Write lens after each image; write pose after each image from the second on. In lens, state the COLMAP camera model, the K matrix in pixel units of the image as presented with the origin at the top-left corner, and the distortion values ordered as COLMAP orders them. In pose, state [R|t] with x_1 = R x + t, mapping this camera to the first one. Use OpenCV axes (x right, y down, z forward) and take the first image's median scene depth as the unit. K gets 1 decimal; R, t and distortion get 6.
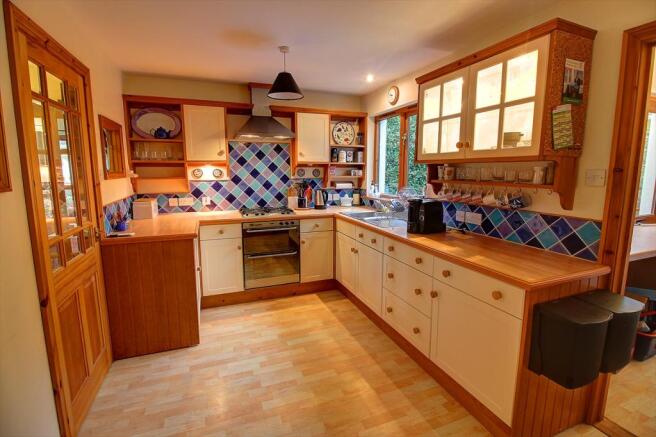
lens RADIAL K [[306.0, 0, 326.8], [0, 306.0, 216.2], [0, 0, 1]] dist [-0.004333, -0.001030]
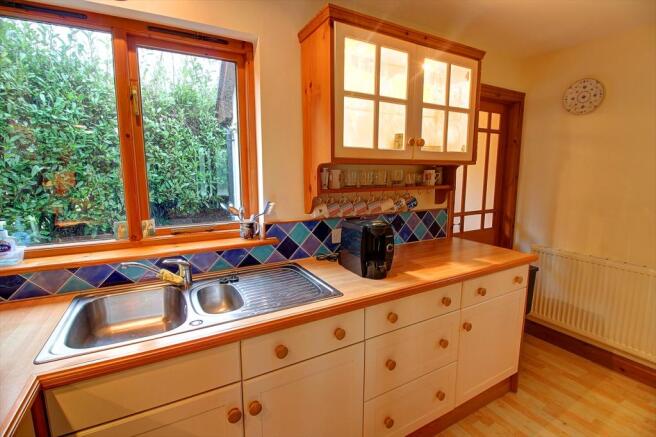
lens RADIAL K [[306.0, 0, 326.5], [0, 306.0, 215.9], [0, 0, 1]] dist [-0.004333, -0.001030]
pose [[-0.143831, -0.134505, 0.980419, -0.342395], [0.159231, 0.974665, 0.157075, -0.208193], [-0.976708, 0.178706, -0.118770, 1.365328]]
